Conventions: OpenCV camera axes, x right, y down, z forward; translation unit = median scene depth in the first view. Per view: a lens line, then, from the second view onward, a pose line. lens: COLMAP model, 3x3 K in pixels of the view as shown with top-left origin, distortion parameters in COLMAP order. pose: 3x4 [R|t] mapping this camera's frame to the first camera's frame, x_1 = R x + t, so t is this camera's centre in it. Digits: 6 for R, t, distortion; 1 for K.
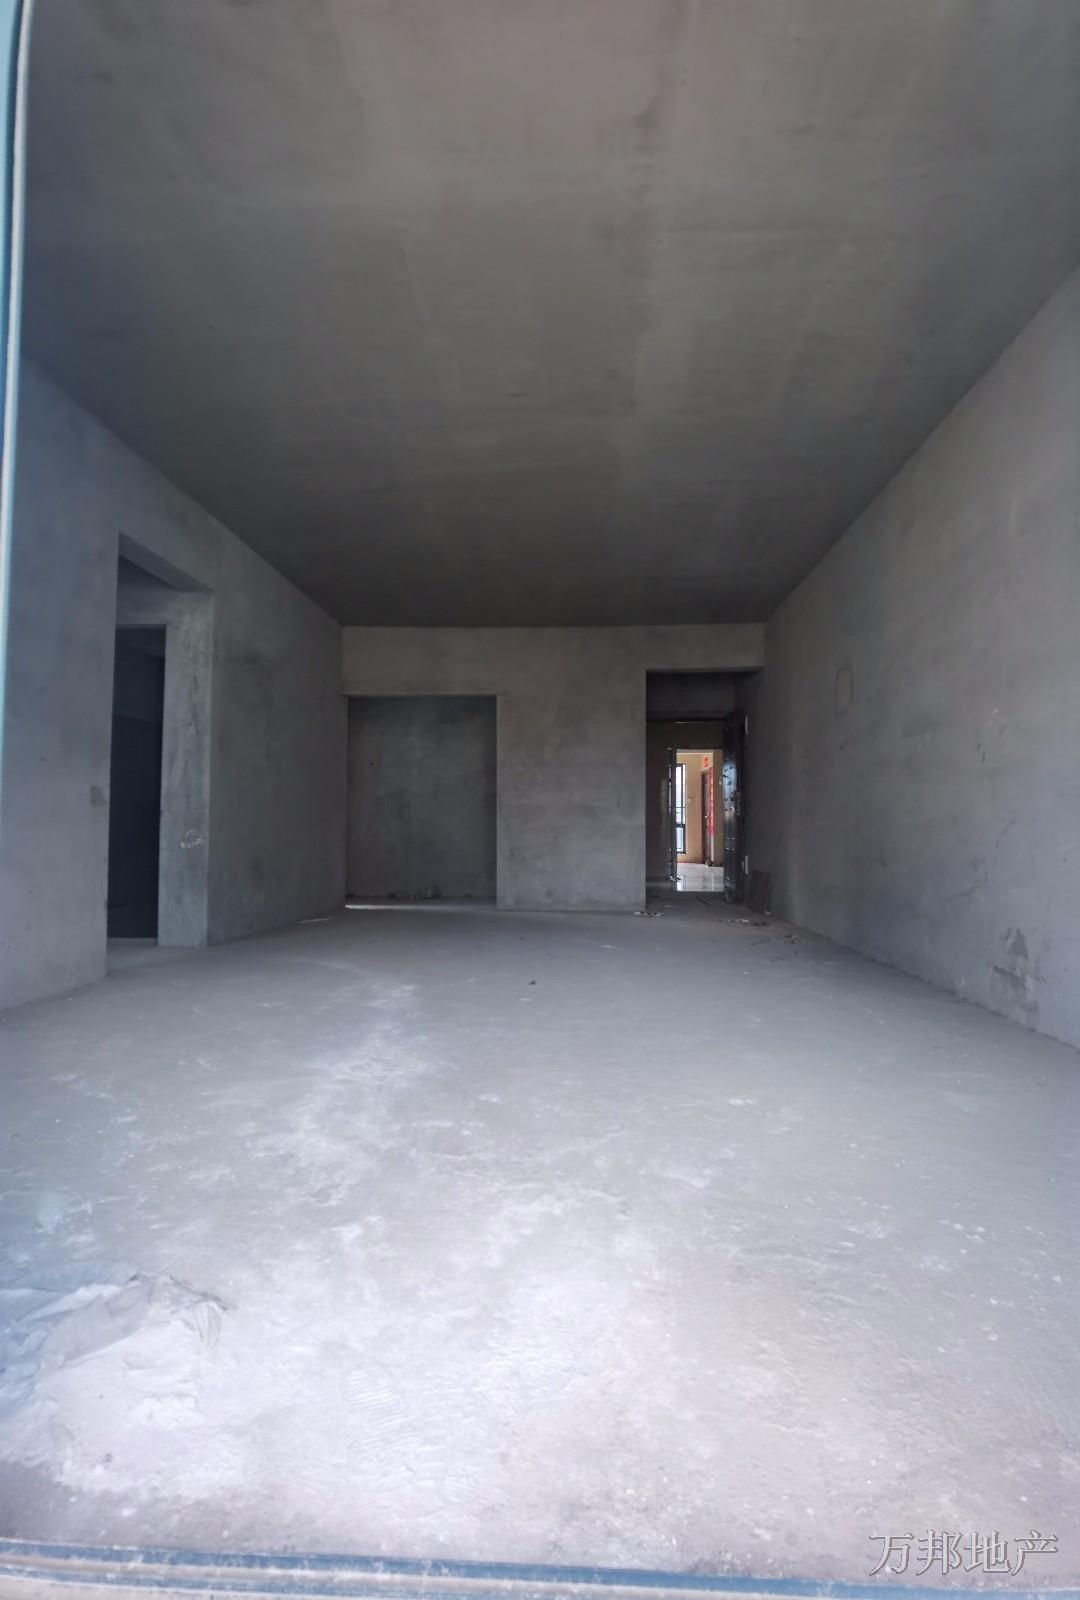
lens RADIAL K [[839.3, 0, 546.4], [0, 839.3, 794.2], [0, 0, 1]] dist [-0.032402, 0.002534]
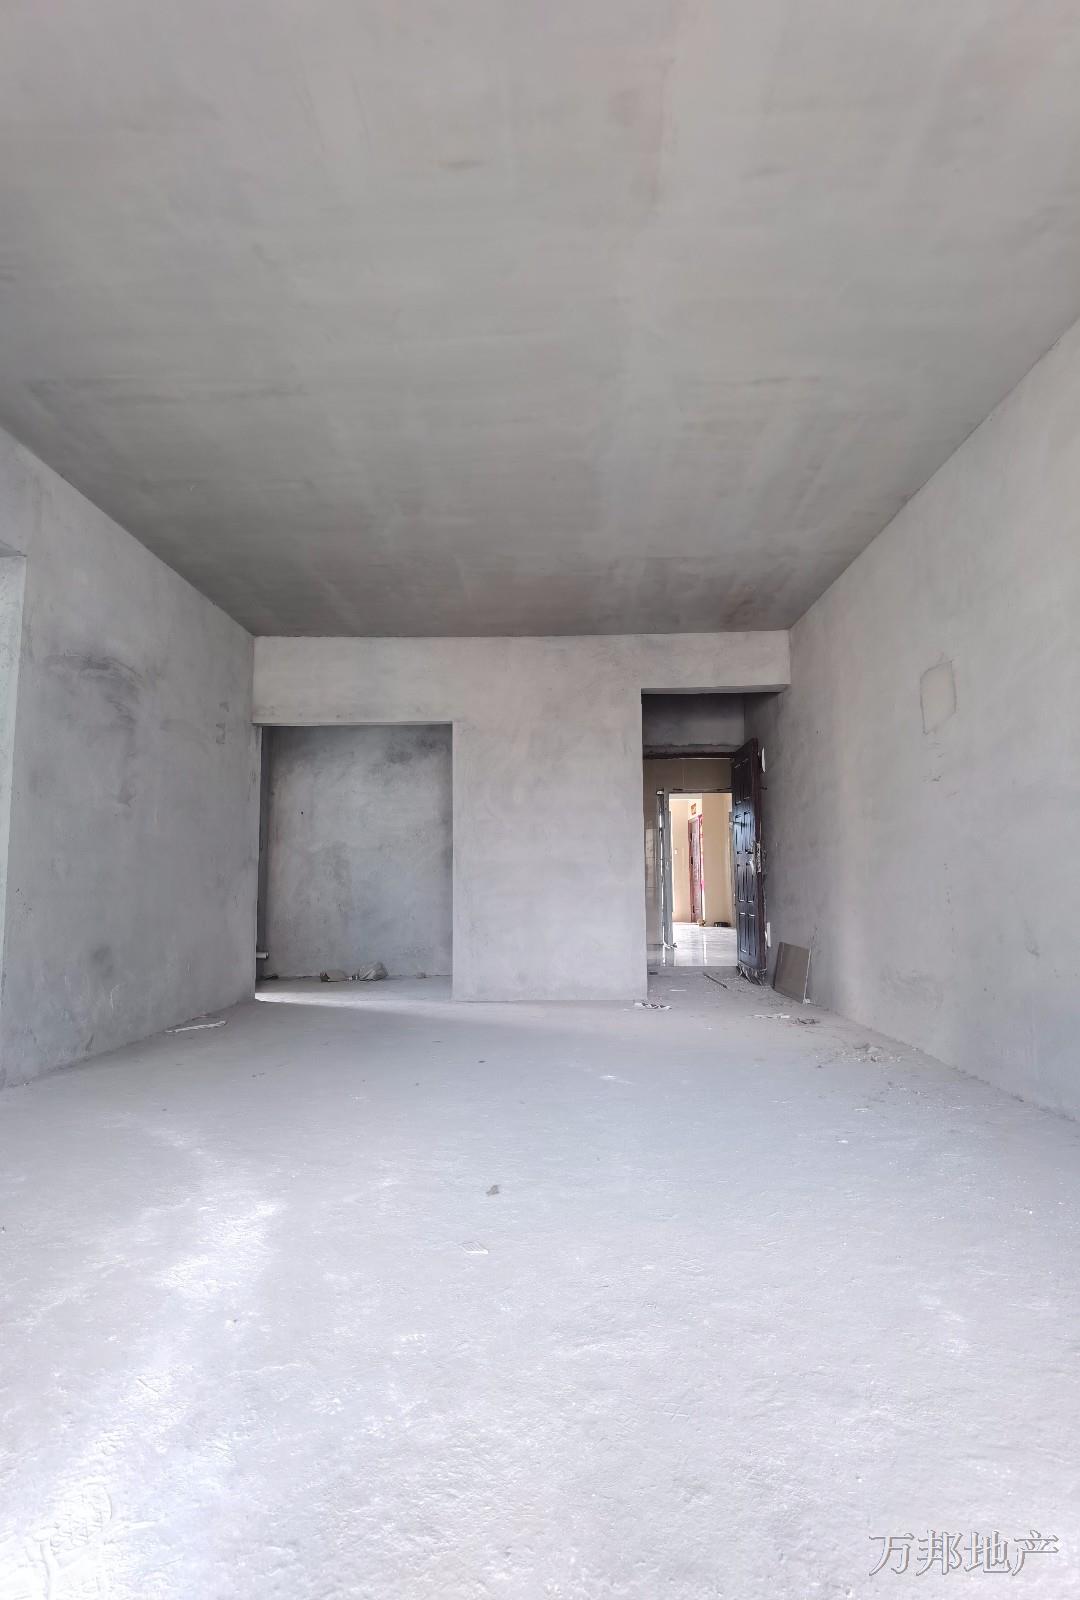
lens RADIAL K [[839.3, 0, 540.6], [0, 839.3, 794.7], [0, 0, 1]] dist [-0.032402, 0.002534]
pose [[0.999570, -0.008625, 0.028018, 0.000655], [0.010309, 0.998115, -0.060497, -0.002488], [-0.027443, 0.060760, 0.997775, 0.219771]]
